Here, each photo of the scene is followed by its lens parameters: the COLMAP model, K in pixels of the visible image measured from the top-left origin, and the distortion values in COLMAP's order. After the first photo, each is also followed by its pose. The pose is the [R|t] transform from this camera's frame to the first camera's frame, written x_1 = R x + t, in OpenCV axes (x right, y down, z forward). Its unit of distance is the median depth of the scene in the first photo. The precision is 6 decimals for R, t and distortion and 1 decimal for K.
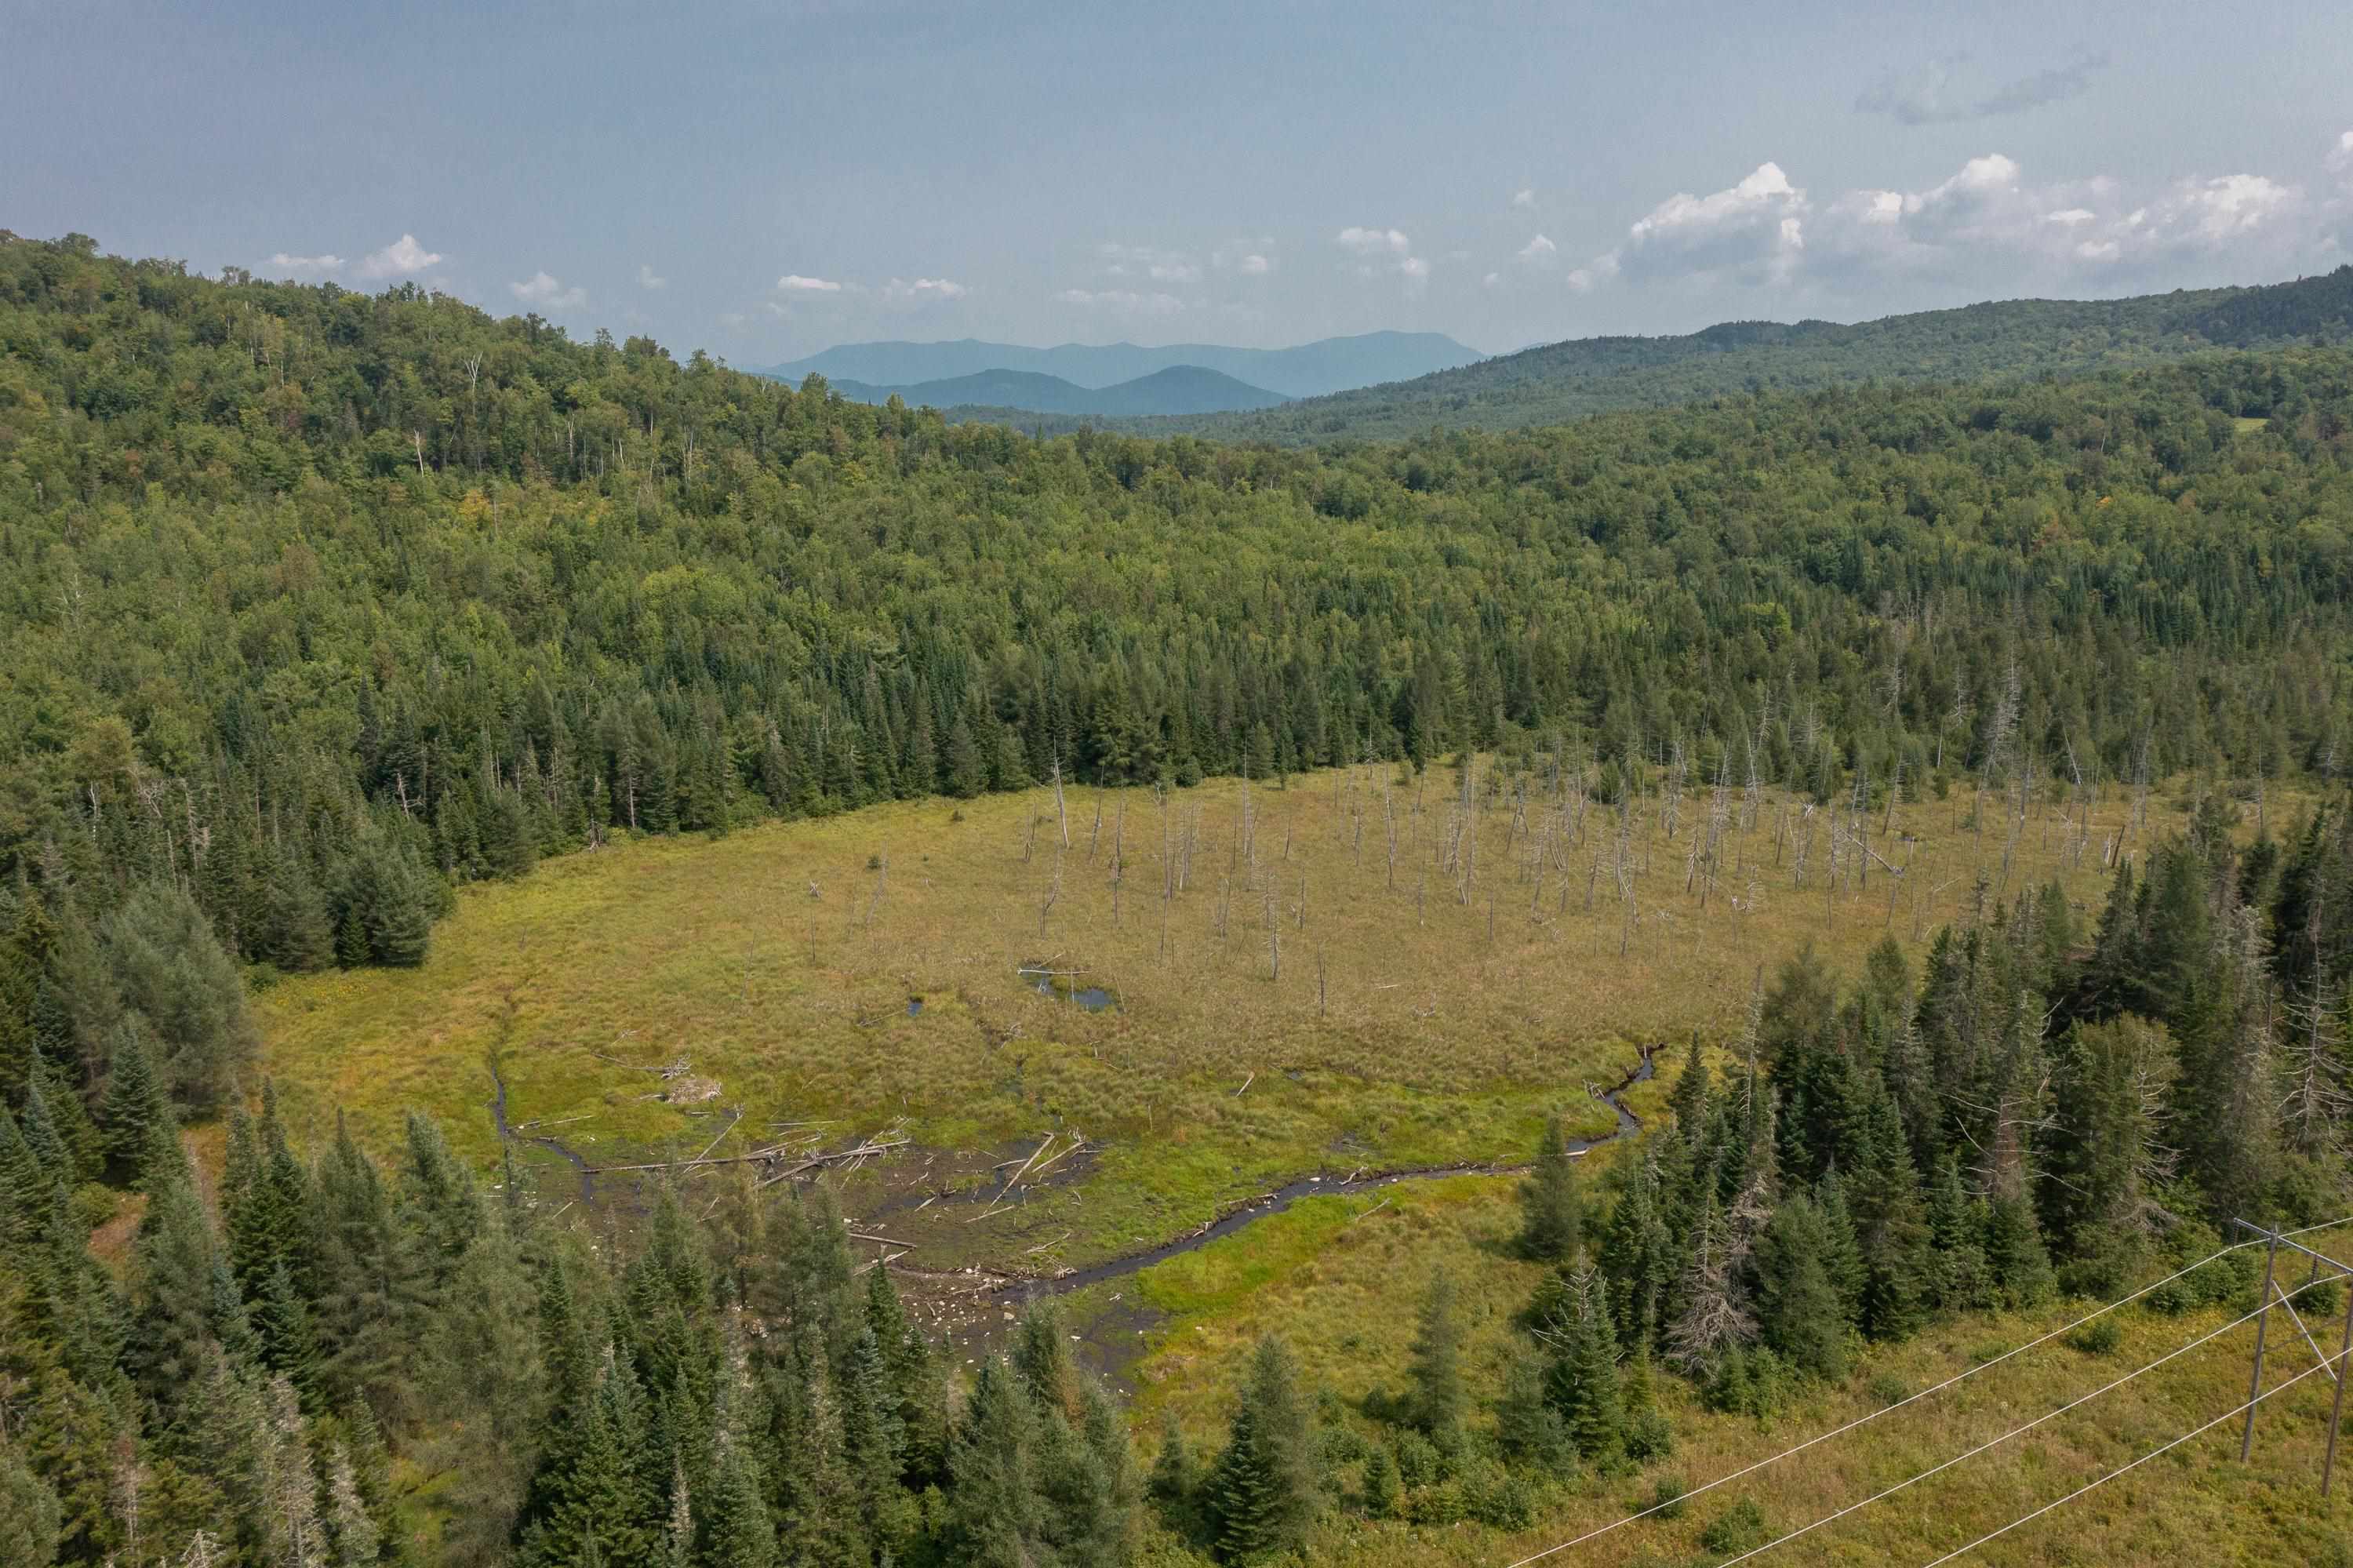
lens RADIAL K [[1880.2, 0, 1176.5], [0, 1880.2, 784.0], [0, 0, 1]] dist [-0.000608, -0.002690]
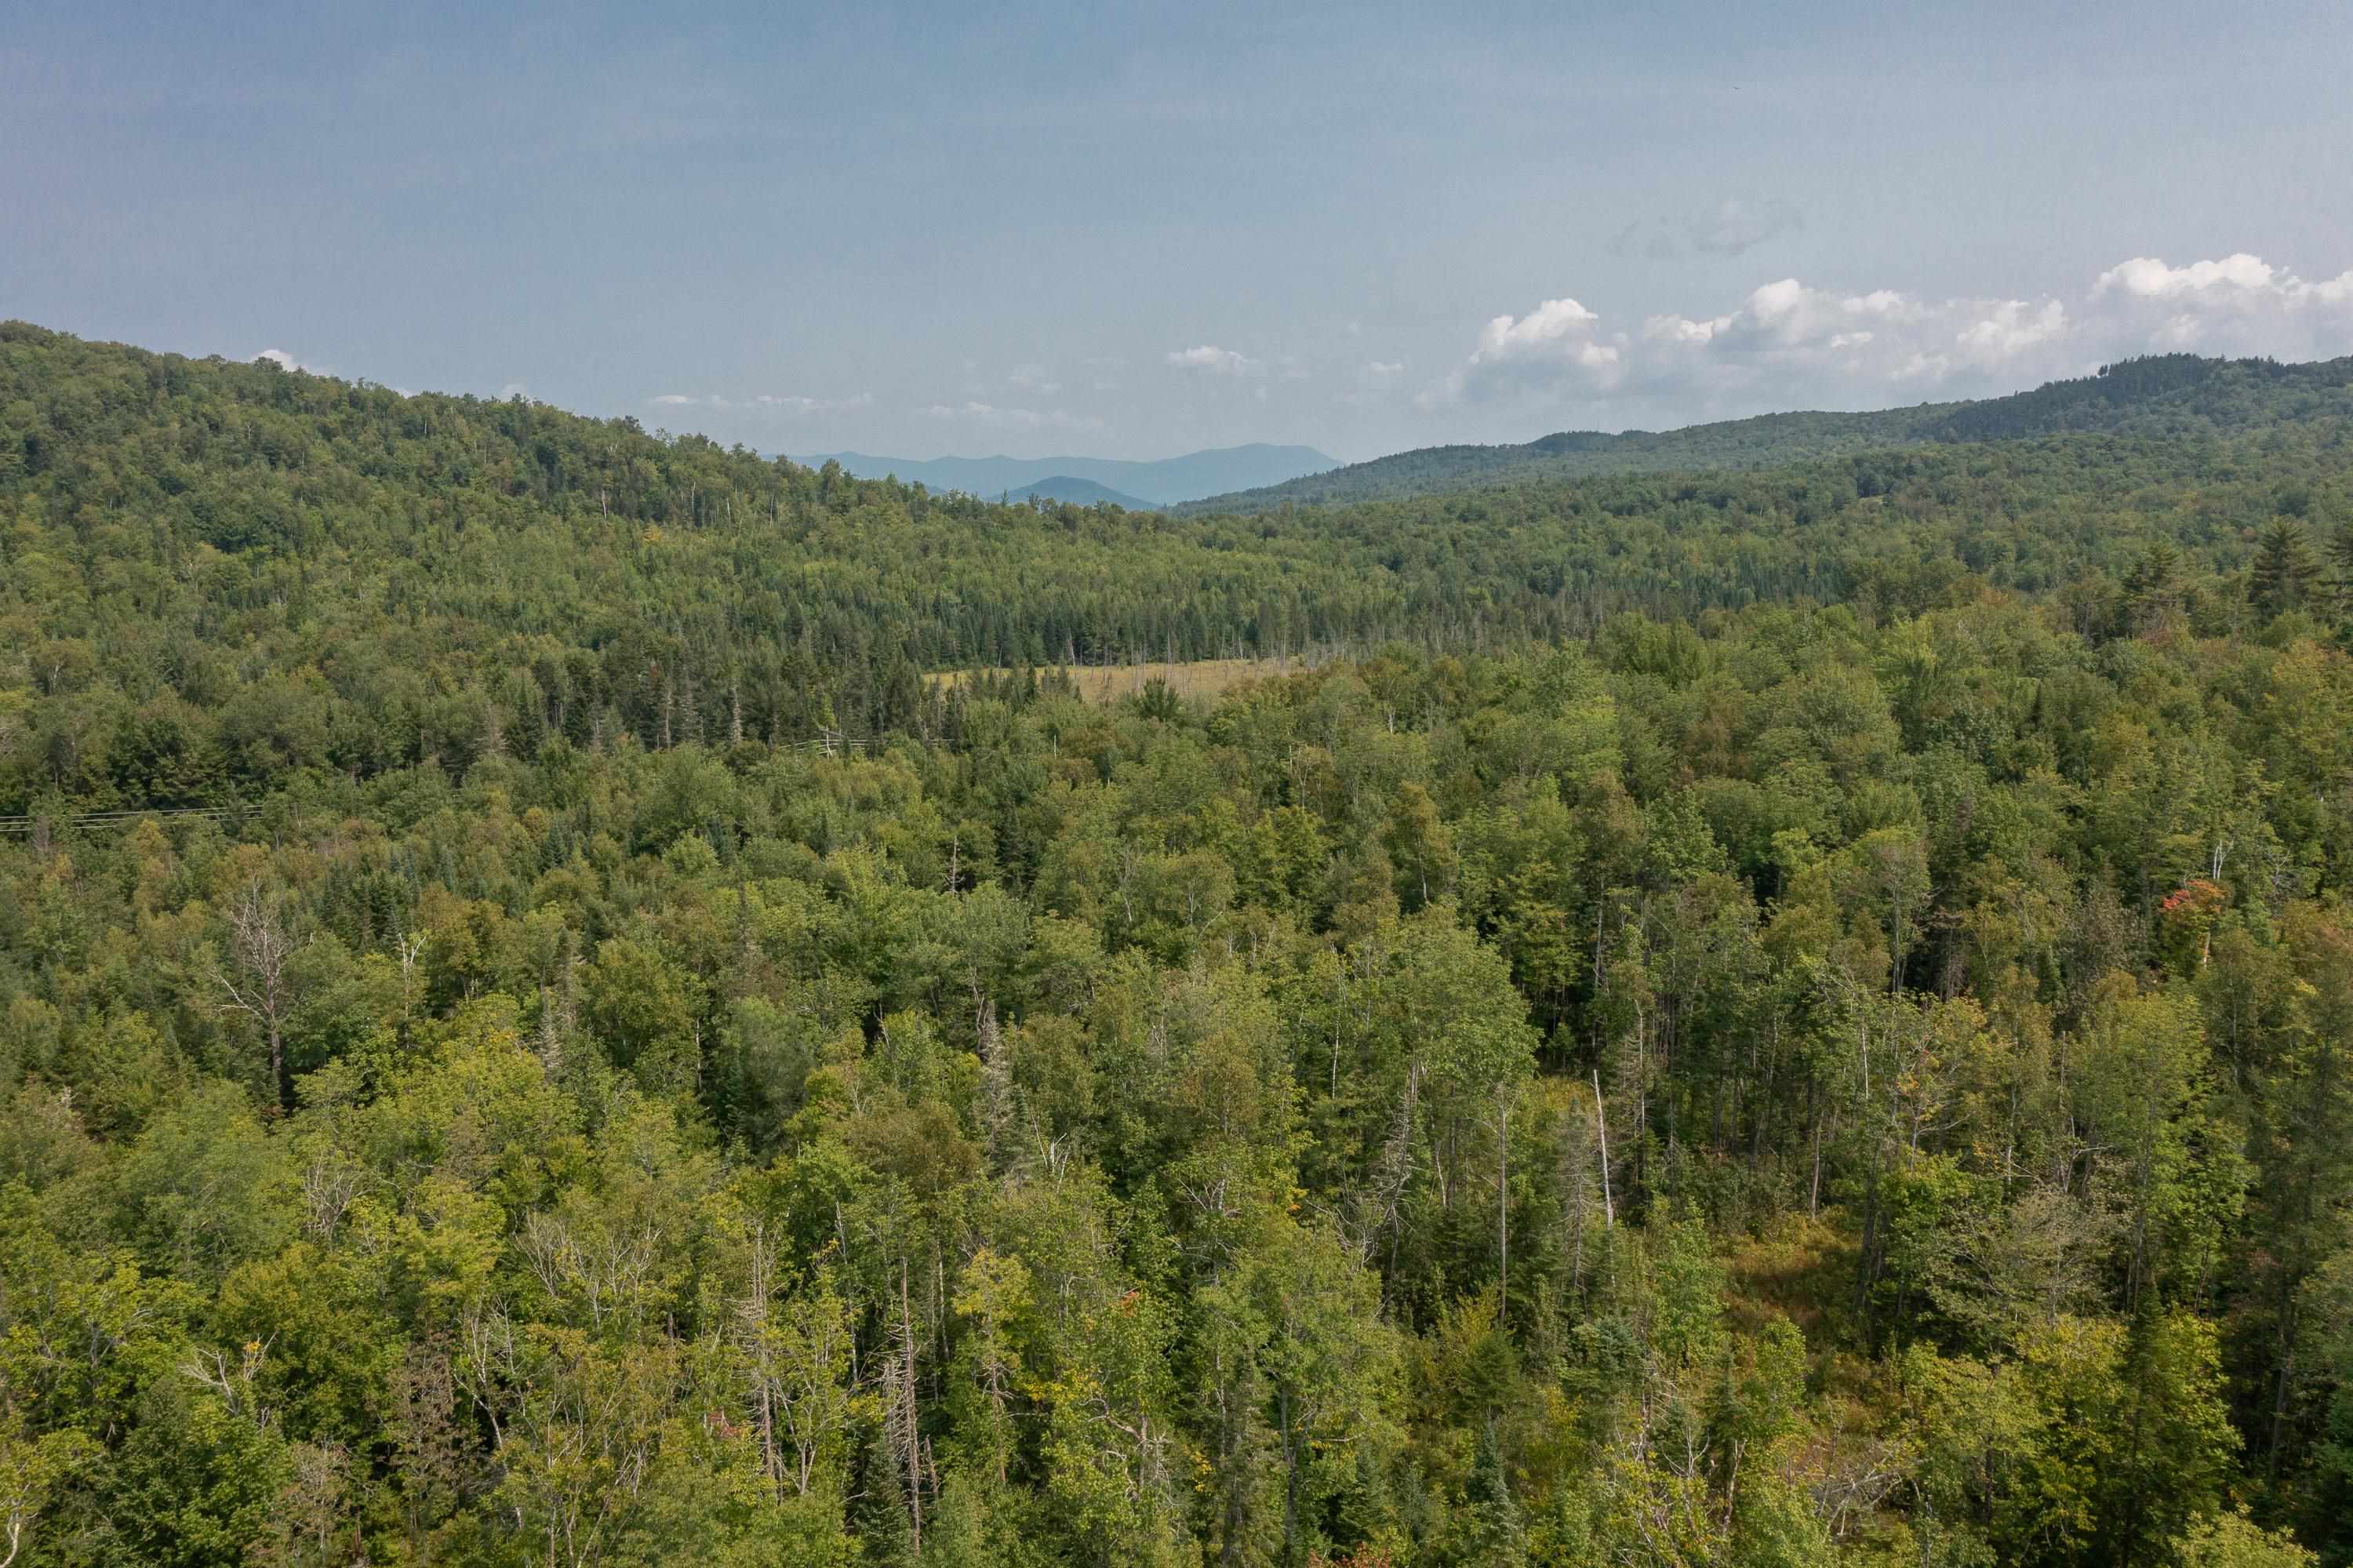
lens RADIAL K [[1869.8, 0, 1176.5], [0, 1869.8, 784.0], [0, 0, 1]] dist [-0.002866, -0.006743]
pose [[0.997813, -0.013038, 0.064800, -0.036295], [0.016702, 0.998272, -0.056341, 0.110947], [-0.063953, 0.057300, 0.996306, -0.405230]]
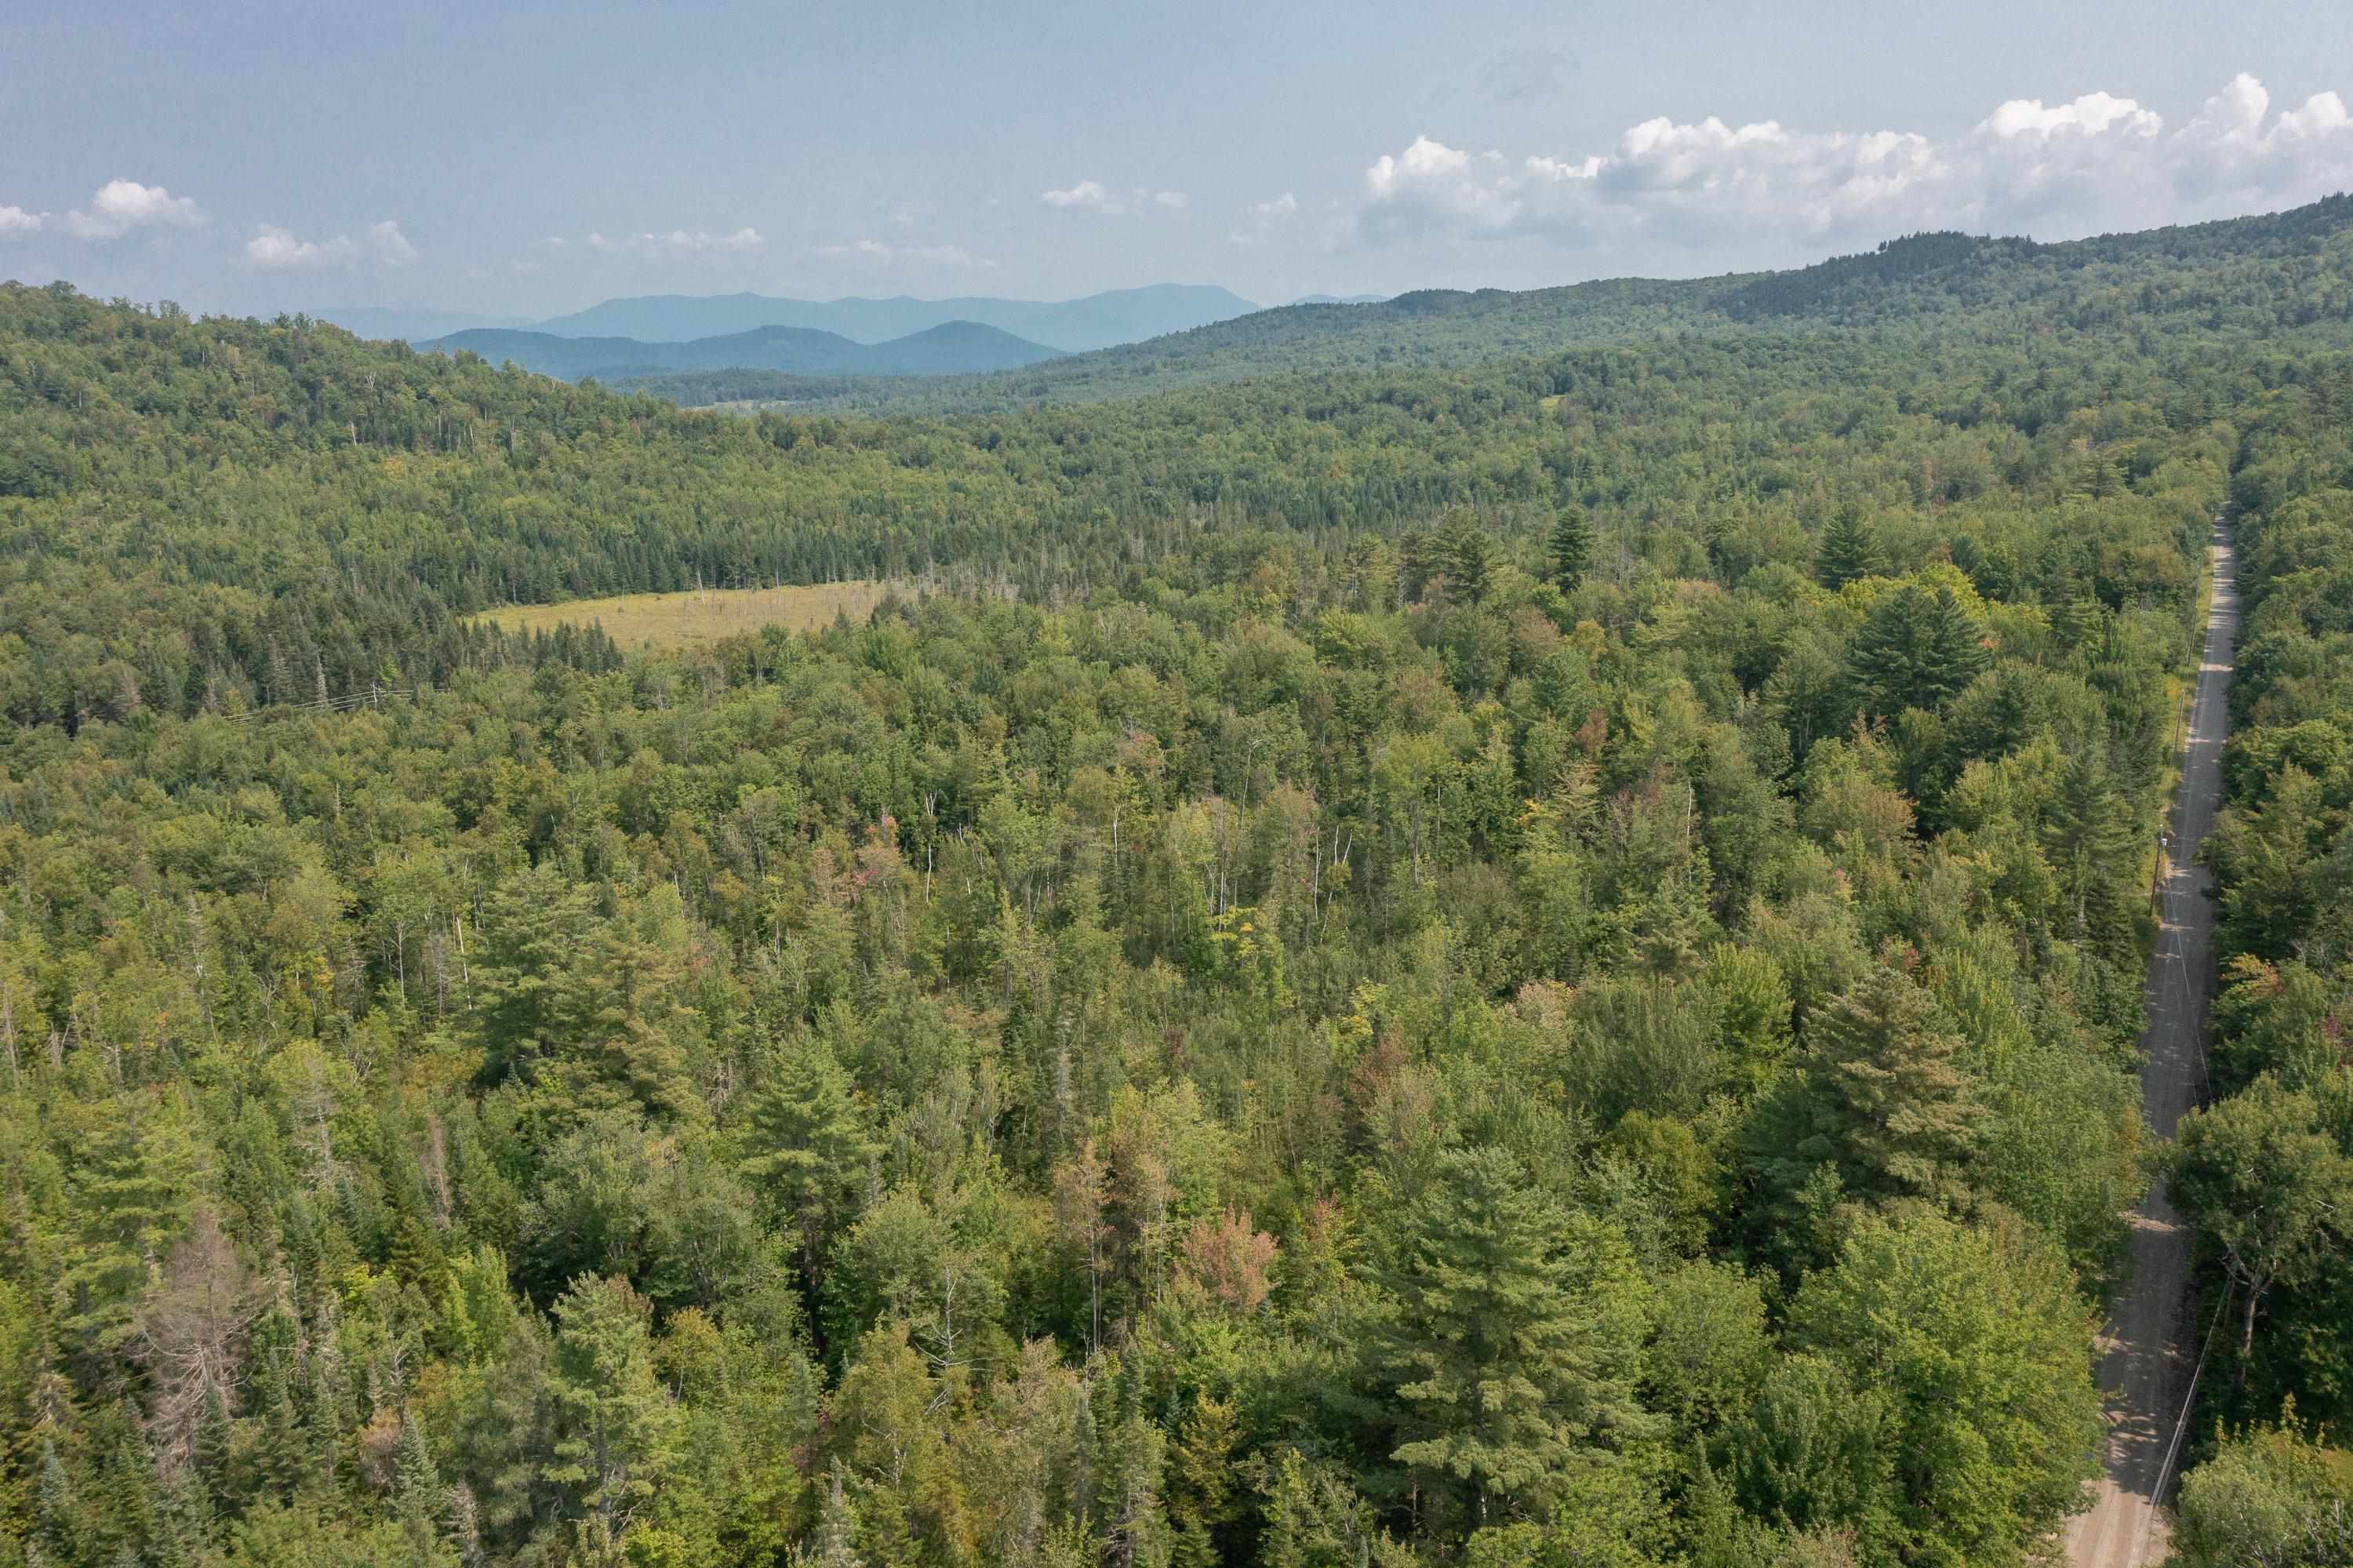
lens RADIAL K [[1880.2, 0, 1176.5], [0, 1880.2, 784.0], [0, 0, 1]] dist [-0.000608, -0.002690]
pose [[0.993974, -0.029615, 0.105543, 0.123856], [0.026973, 0.999288, 0.026365, 0.094433], [-0.106248, -0.023359, 0.994065, -0.638704]]
